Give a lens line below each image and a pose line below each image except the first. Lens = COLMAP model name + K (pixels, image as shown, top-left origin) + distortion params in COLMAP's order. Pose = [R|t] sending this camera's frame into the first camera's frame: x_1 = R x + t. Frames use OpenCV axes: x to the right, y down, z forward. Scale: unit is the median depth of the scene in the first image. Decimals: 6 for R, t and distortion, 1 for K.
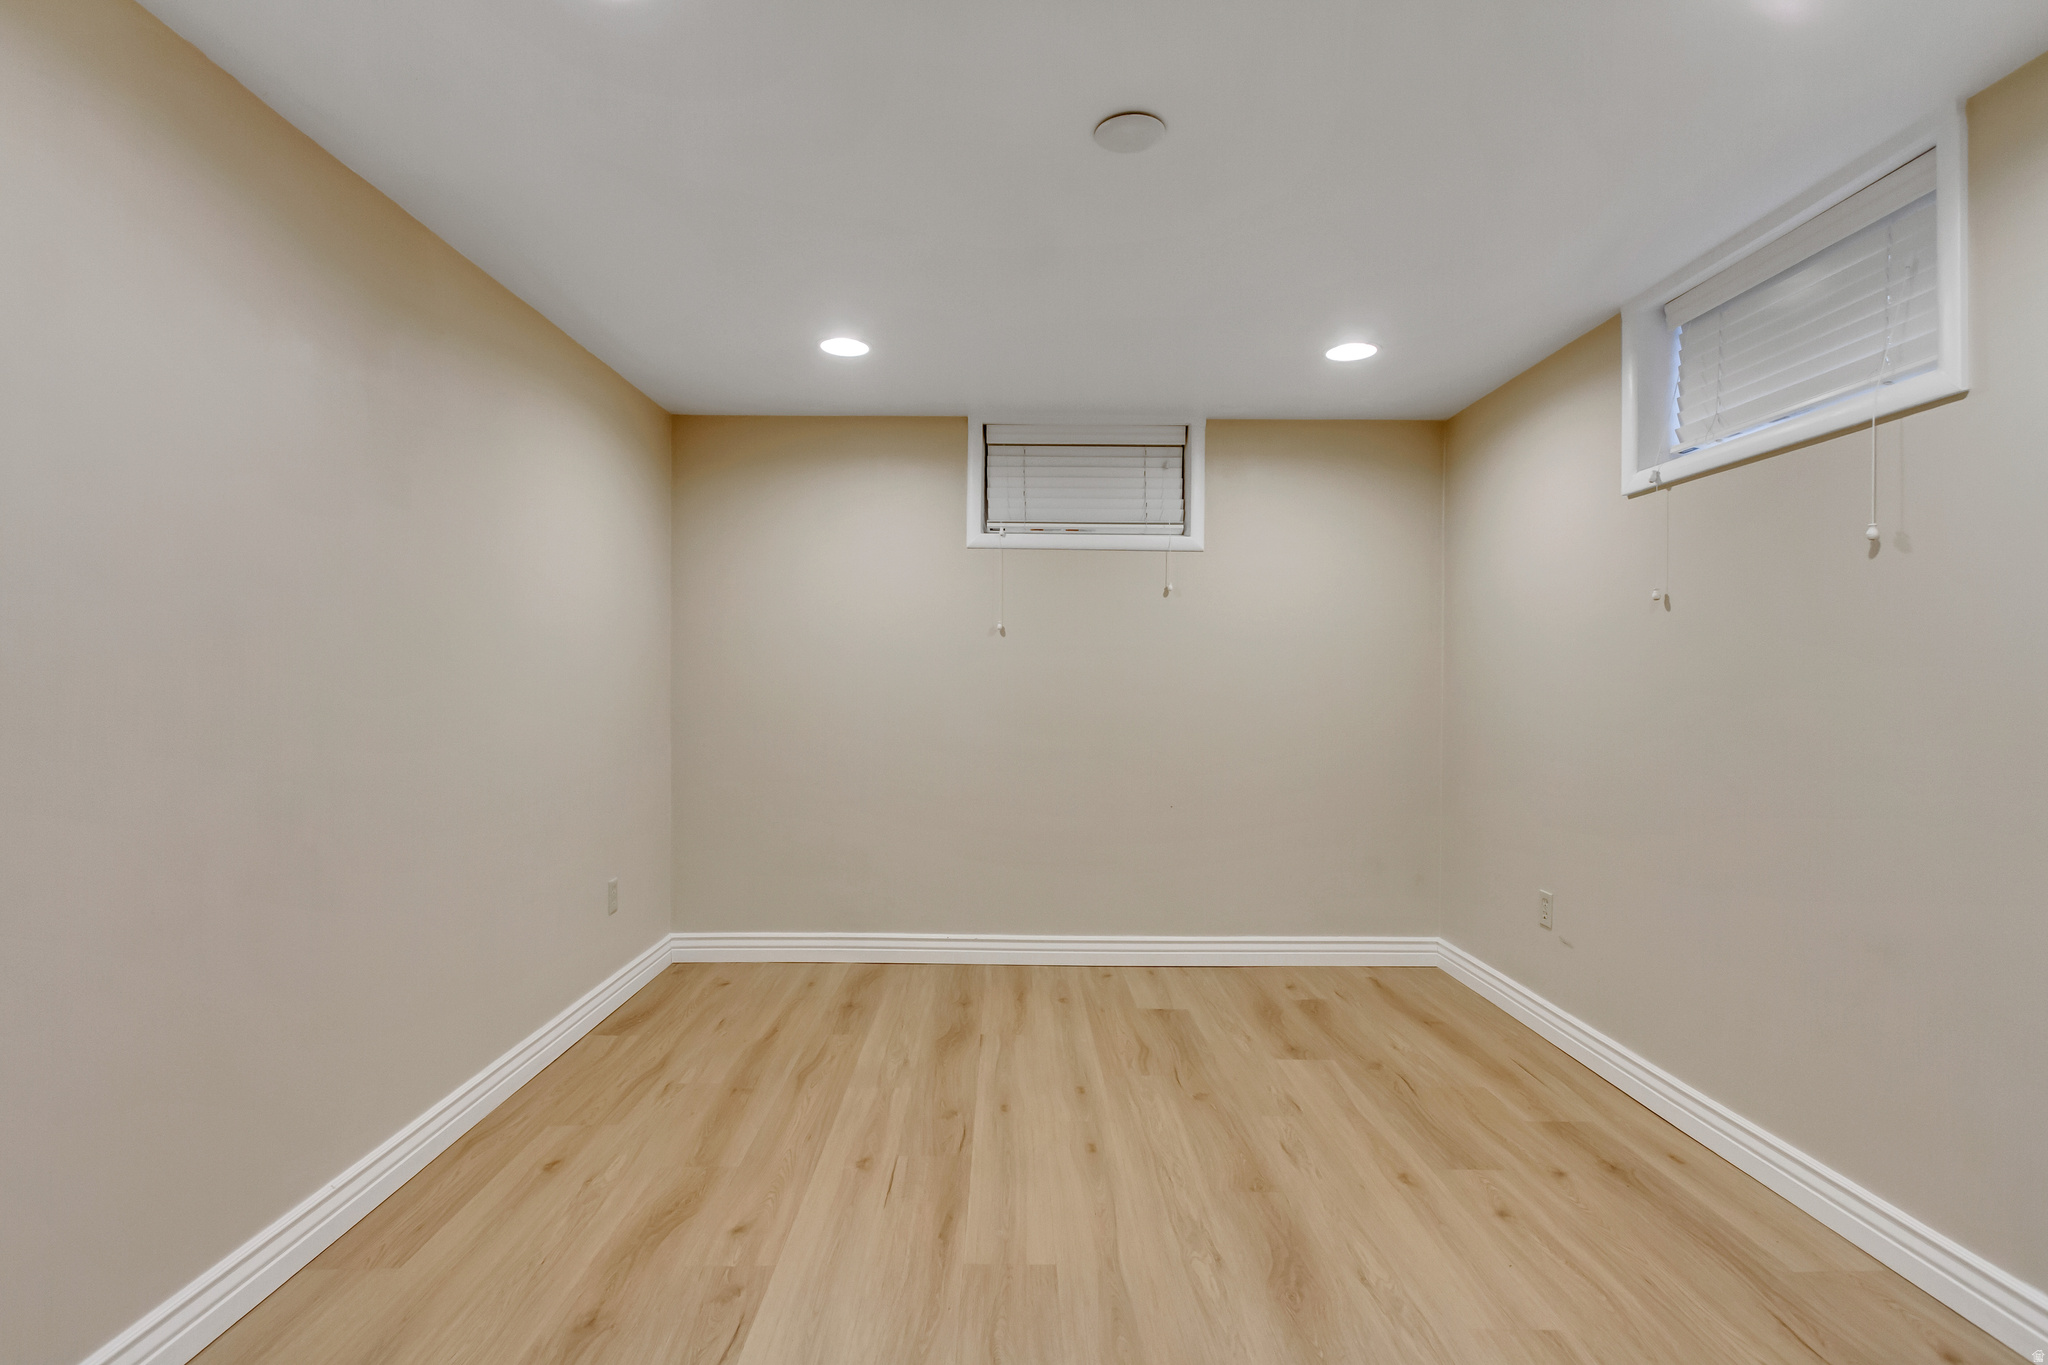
lens RADIAL K [[943.2, 0, 1025.6], [0, 943.2, 687.8], [0, 0, 1]] dist [0.016733, -0.009123]
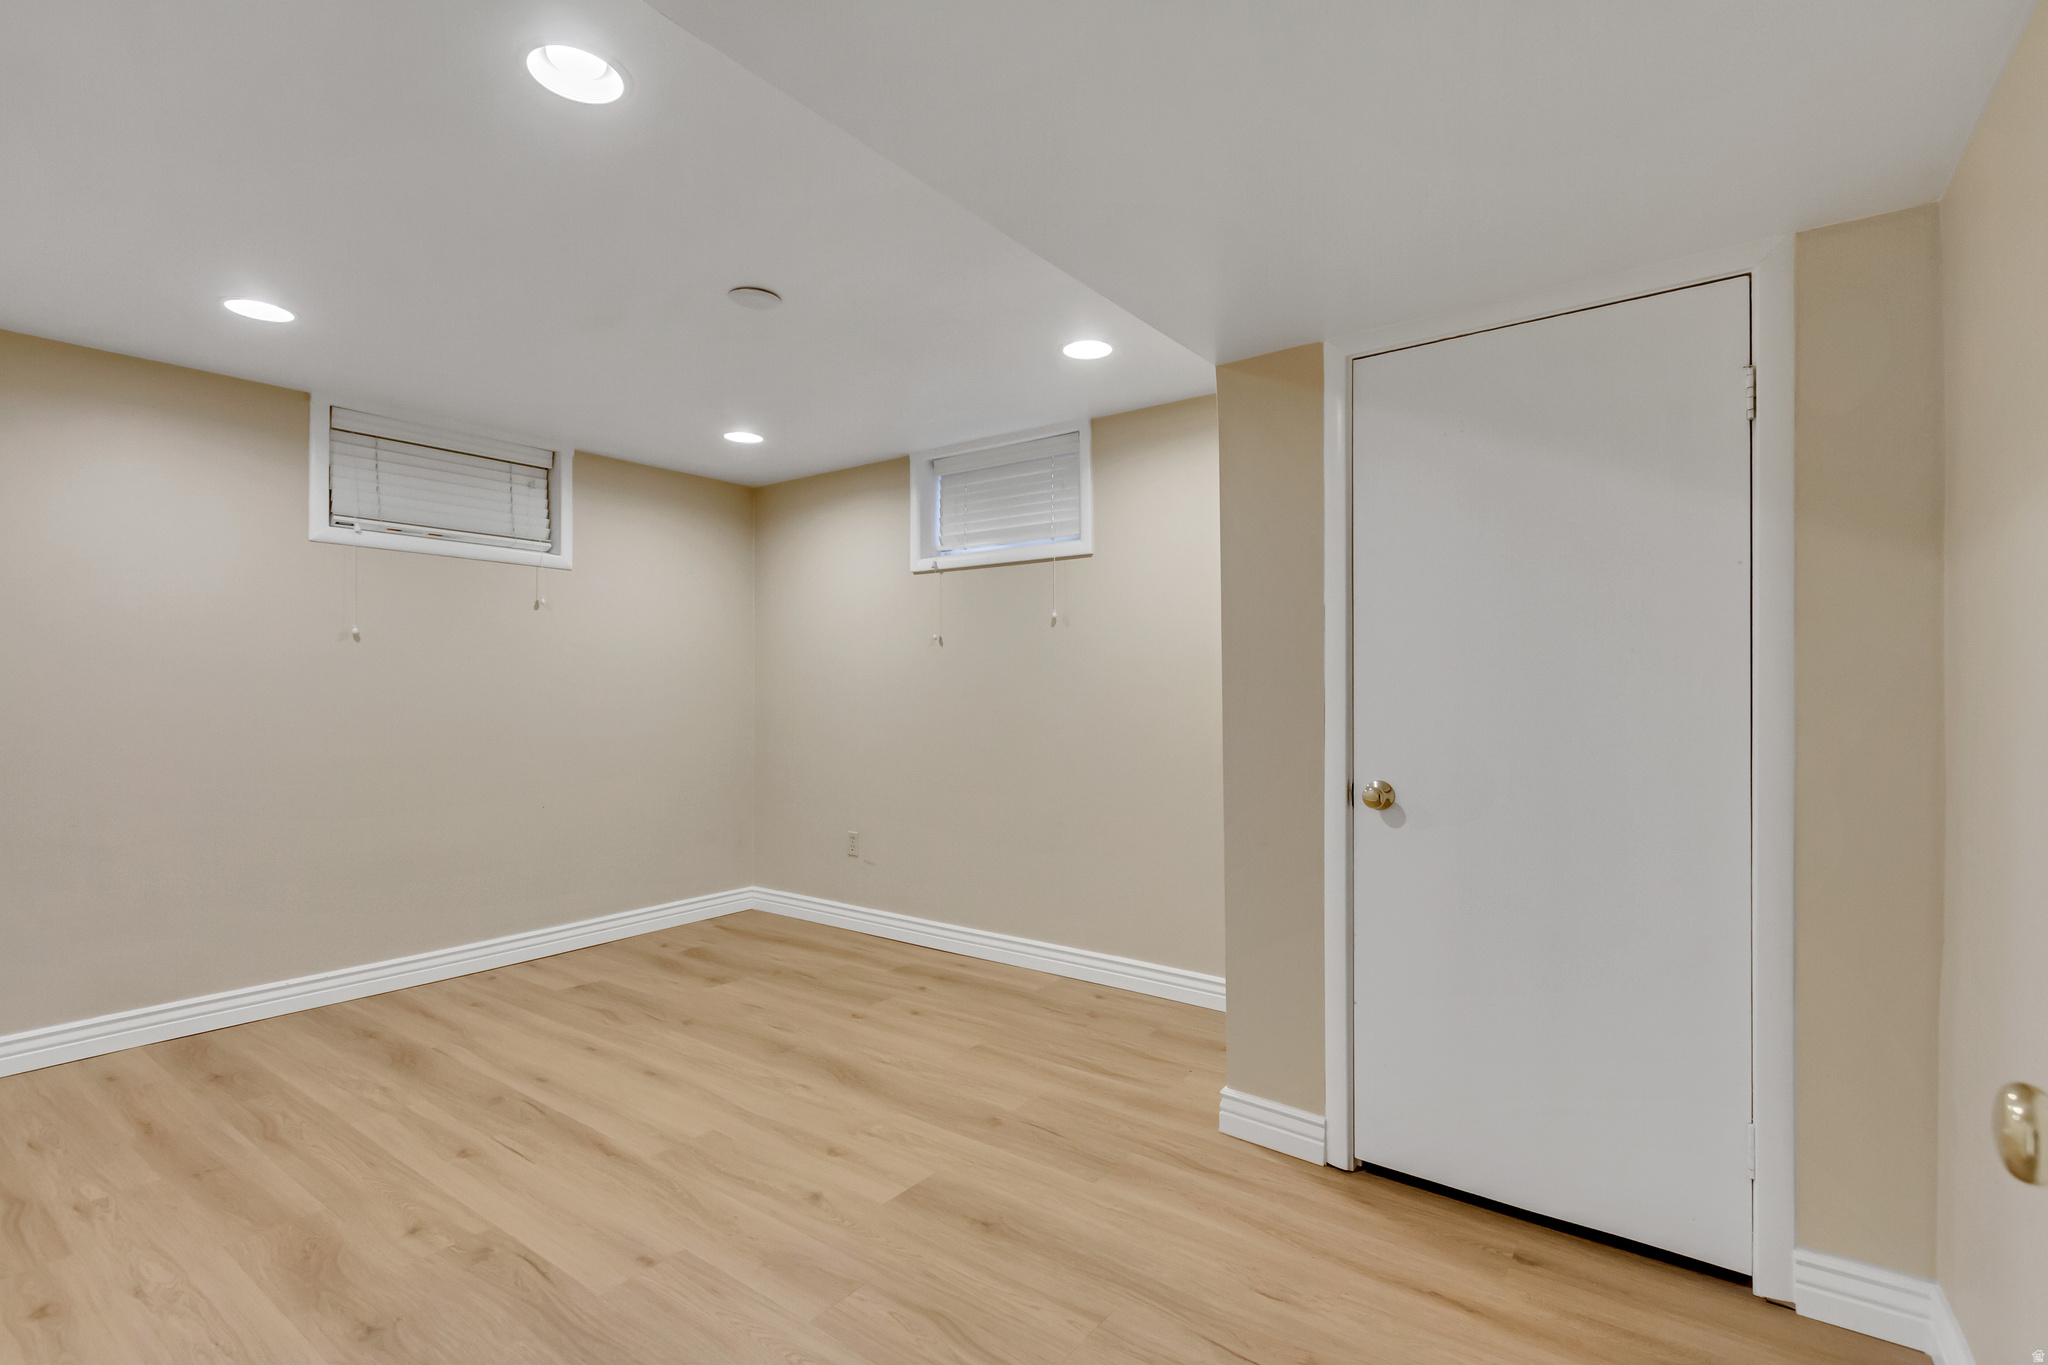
lens RADIAL K [[940.0, 0, 1024.8], [0, 940.0, 691.4], [0, 0, 1]] dist [0.008473, -0.000958]
pose [[0.600112, -0.006800, 0.799887, -0.491979], [0.008191, 0.999964, 0.002356, -0.003847], [-0.799874, 0.005138, 0.600145, -0.095408]]
